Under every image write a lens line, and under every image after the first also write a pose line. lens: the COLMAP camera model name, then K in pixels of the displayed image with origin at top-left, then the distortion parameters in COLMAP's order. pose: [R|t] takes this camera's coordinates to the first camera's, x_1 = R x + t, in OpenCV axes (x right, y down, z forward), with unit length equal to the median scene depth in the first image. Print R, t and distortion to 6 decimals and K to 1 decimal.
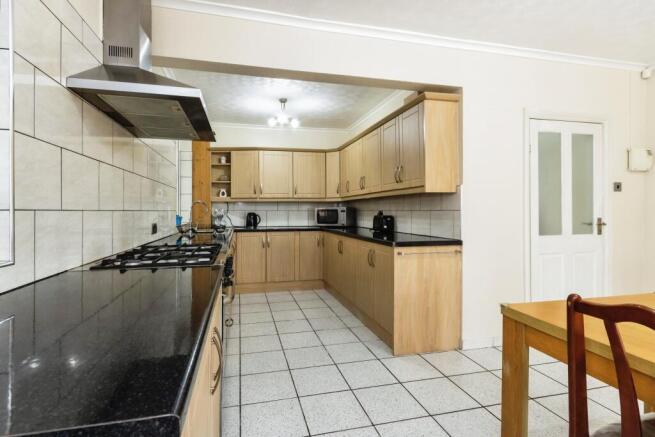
lens RADIAL K [[315.5, 0, 330.2], [0, 315.5, 212.8], [0, 0, 1]] dist [0.004120, 0.000585]
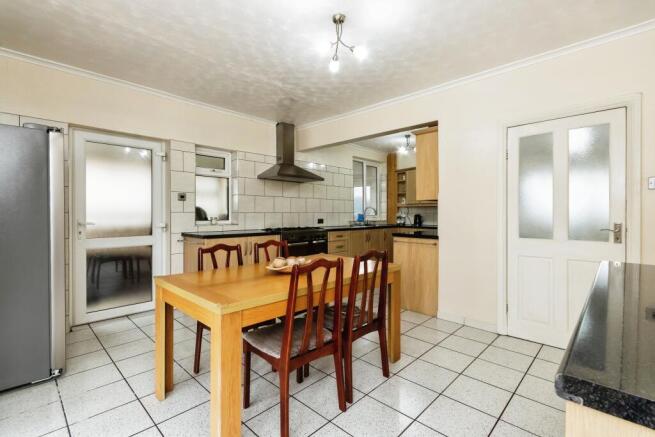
lens RADIAL K [[315.5, 0, 327.7], [0, 315.5, 216.7], [0, 0, 1]] dist [0.004120, 0.000585]
pose [[0.518166, 0.012675, -0.855186, 1.305799], [-0.007805, 0.999919, 0.010090, -0.002801], [0.855245, 0.001446, 0.518222, -0.082270]]
